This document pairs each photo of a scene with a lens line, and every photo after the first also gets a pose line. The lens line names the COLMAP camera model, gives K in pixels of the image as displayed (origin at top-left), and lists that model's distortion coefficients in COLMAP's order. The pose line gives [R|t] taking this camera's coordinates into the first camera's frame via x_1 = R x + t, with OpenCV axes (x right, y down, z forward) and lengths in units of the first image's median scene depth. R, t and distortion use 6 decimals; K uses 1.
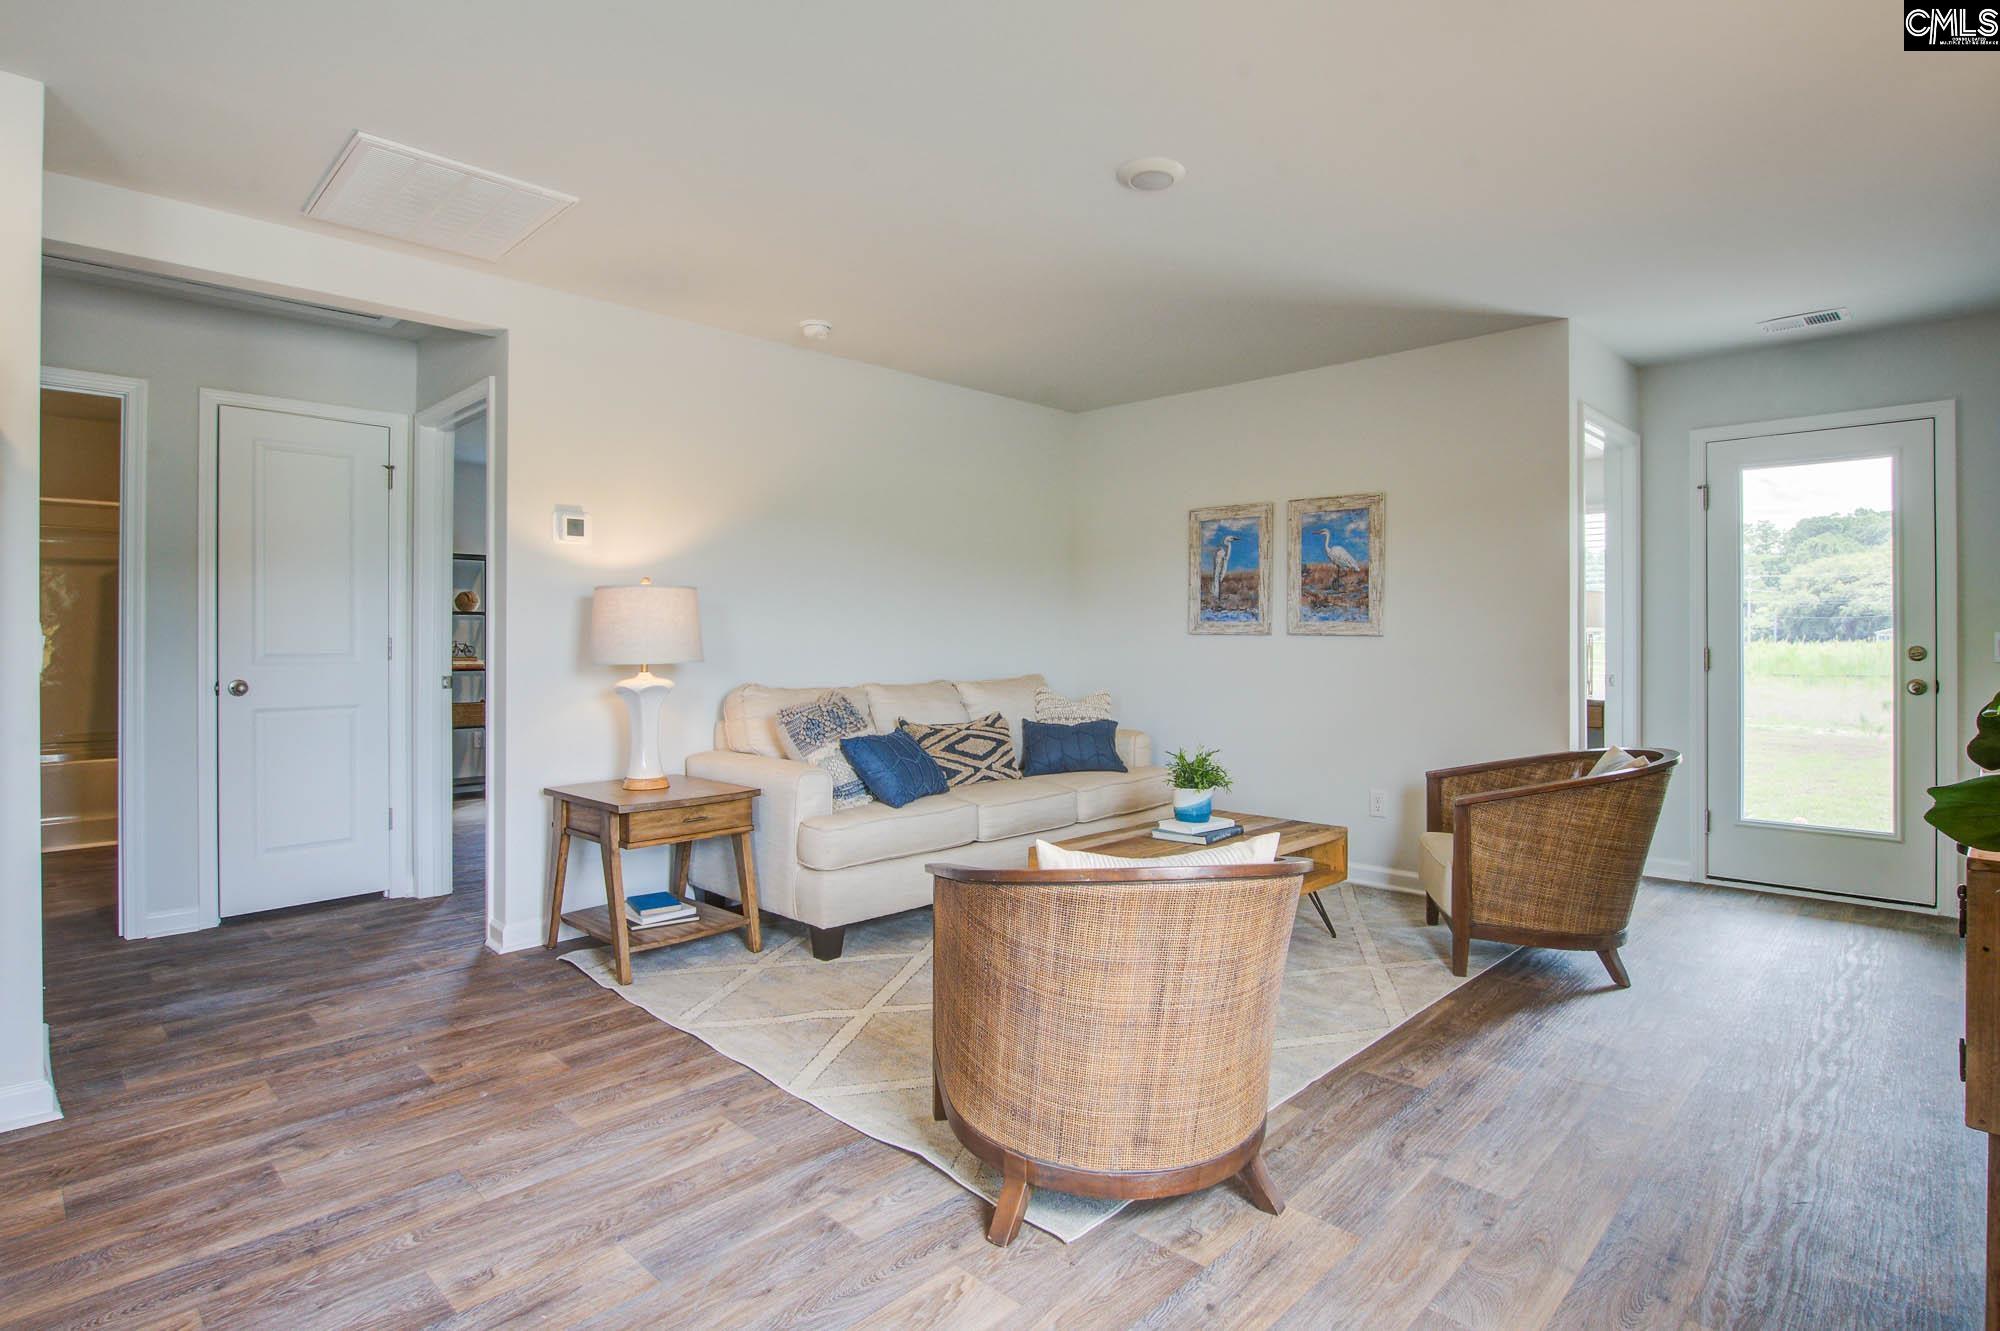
lens RADIAL K [[991.7, 0, 1012.7], [0, 991.7, 674.9], [0, 0, 1]] dist [-0.011397, 0.004200]
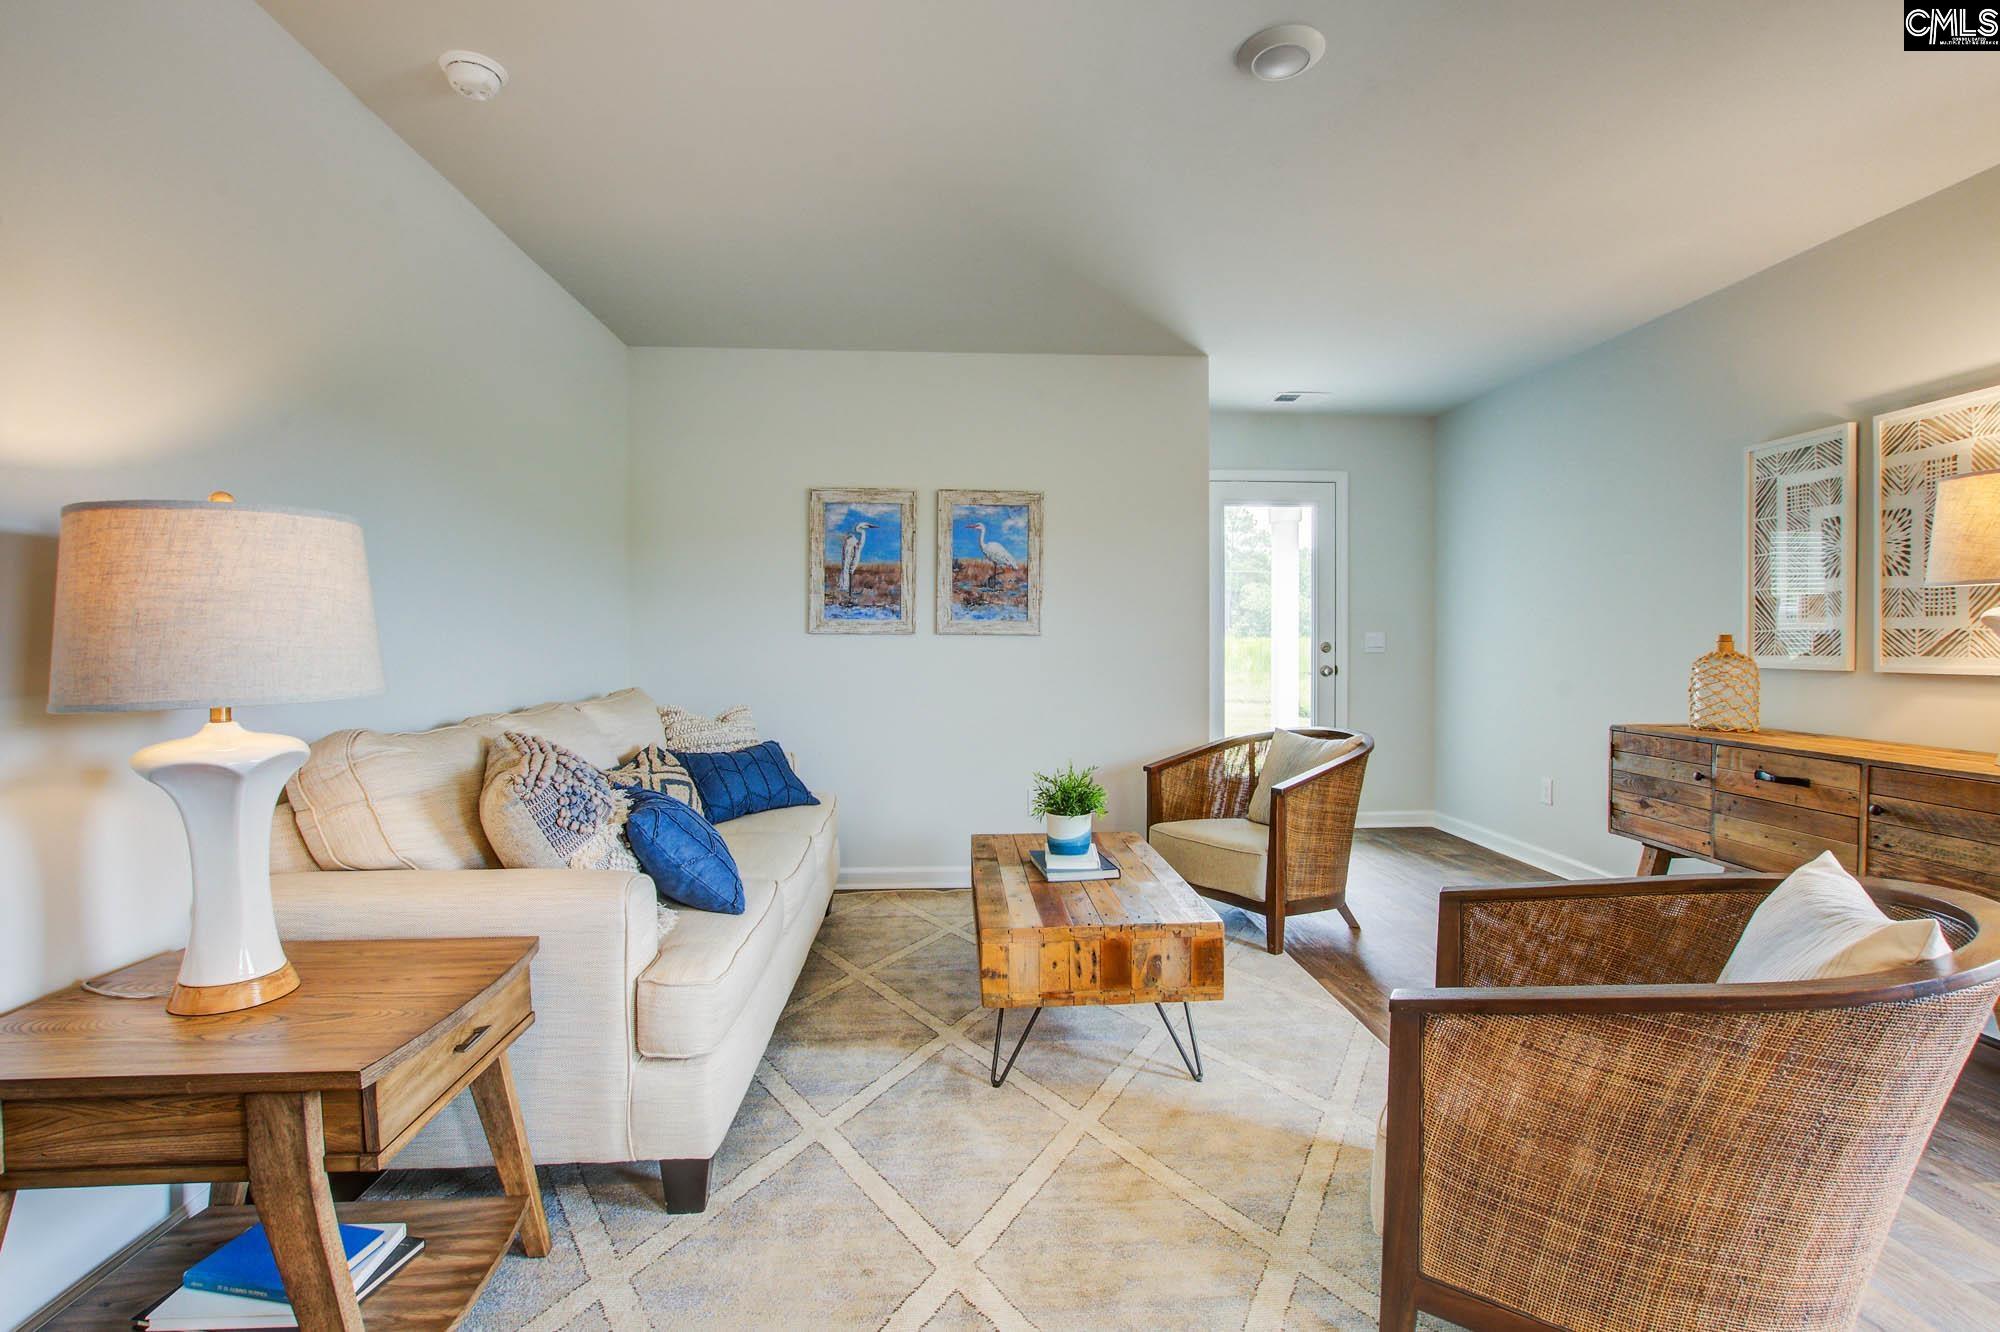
lens RADIAL K [[924.7, 0, 1003.2], [0, 924.7, 668.7], [0, 0, 1]] dist [-0.003587, -0.000437]
pose [[0.682934, -0.026593, 0.729996, -0.318711], [0.031520, 0.999479, 0.006922, -0.012157], [-0.729799, 0.018282, 0.683417, 0.365901]]
